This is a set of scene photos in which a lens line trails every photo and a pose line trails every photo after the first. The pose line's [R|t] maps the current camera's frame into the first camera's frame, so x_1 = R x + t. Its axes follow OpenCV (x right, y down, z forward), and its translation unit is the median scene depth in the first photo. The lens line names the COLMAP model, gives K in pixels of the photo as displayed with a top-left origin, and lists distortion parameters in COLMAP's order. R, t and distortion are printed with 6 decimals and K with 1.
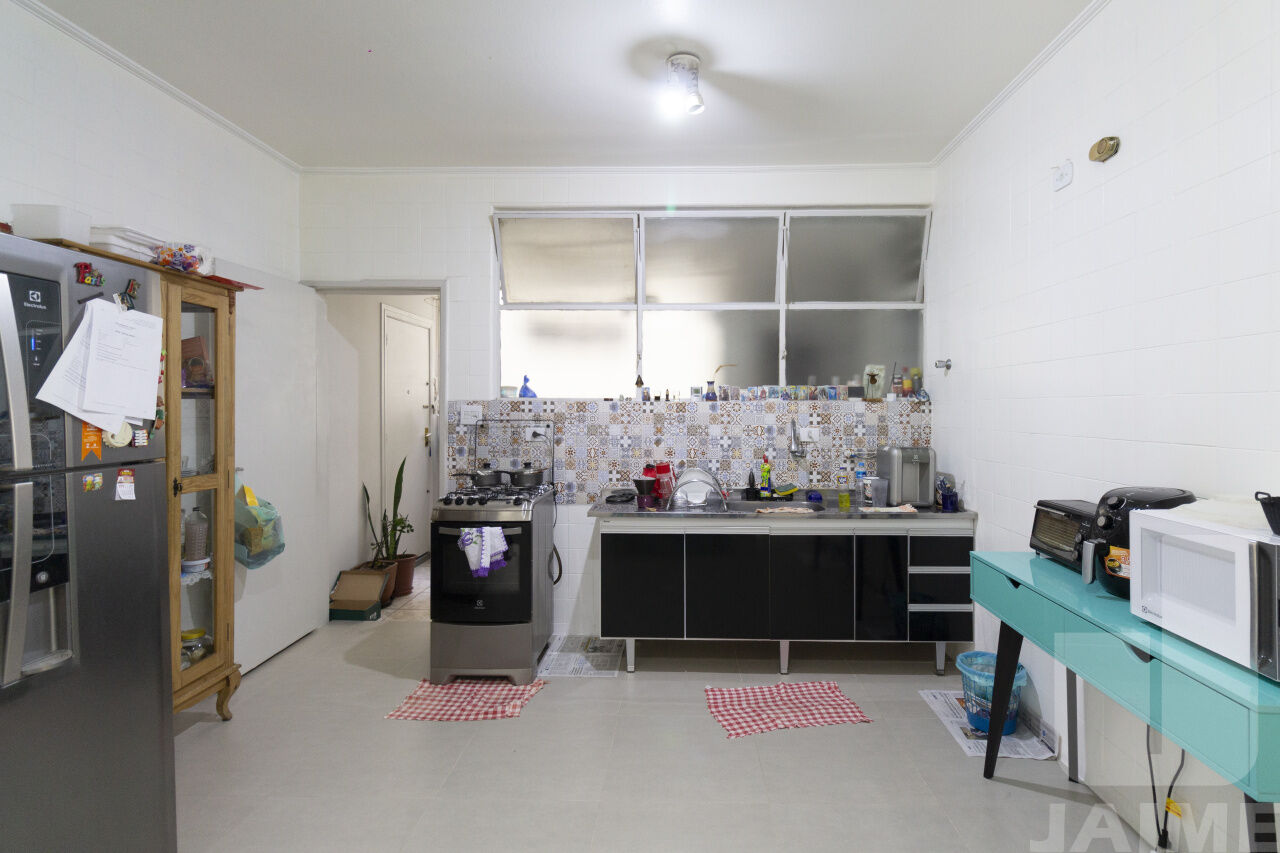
lens RADIAL K [[590.4, 0, 655.5], [0, 590.4, 408.4], [0, 0, 1]] dist [0.002240, 0.000131]
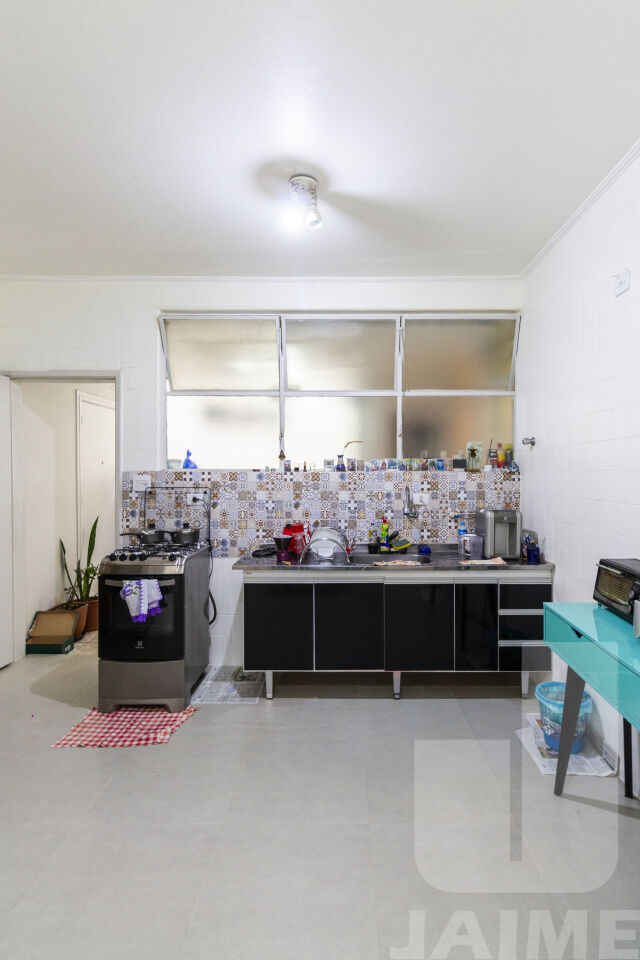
lens RADIAL K [[454.7, 0, 336.3], [0, 454.7, 474.5], [0, 0, 1]] dist [0.002012, 0.000408]
pose [[0.999693, -0.002121, 0.024693, 0.063229], [0.001947, 0.999973, 0.007096, -0.013096], [-0.024708, -0.007046, 0.999670, 0.068268]]
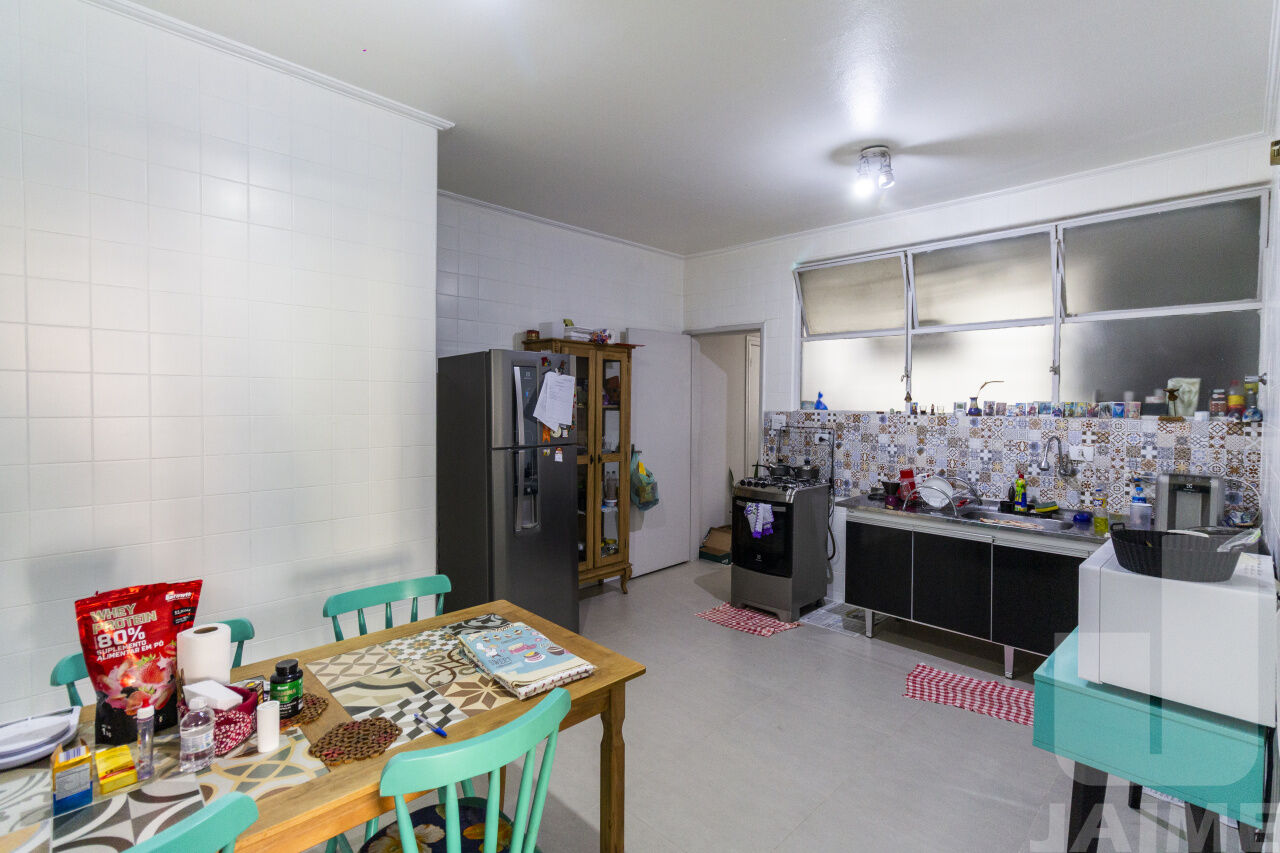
lens RADIAL K [[590.4, 0, 655.5], [0, 590.4, 408.4], [0, 0, 1]] dist [0.002240, 0.000131]
pose [[0.736049, 0.012709, -0.676809, 0.401318], [-0.009111, 0.999919, 0.008868, -0.030837], [0.676867, -0.000361, 0.736105, -0.176658]]
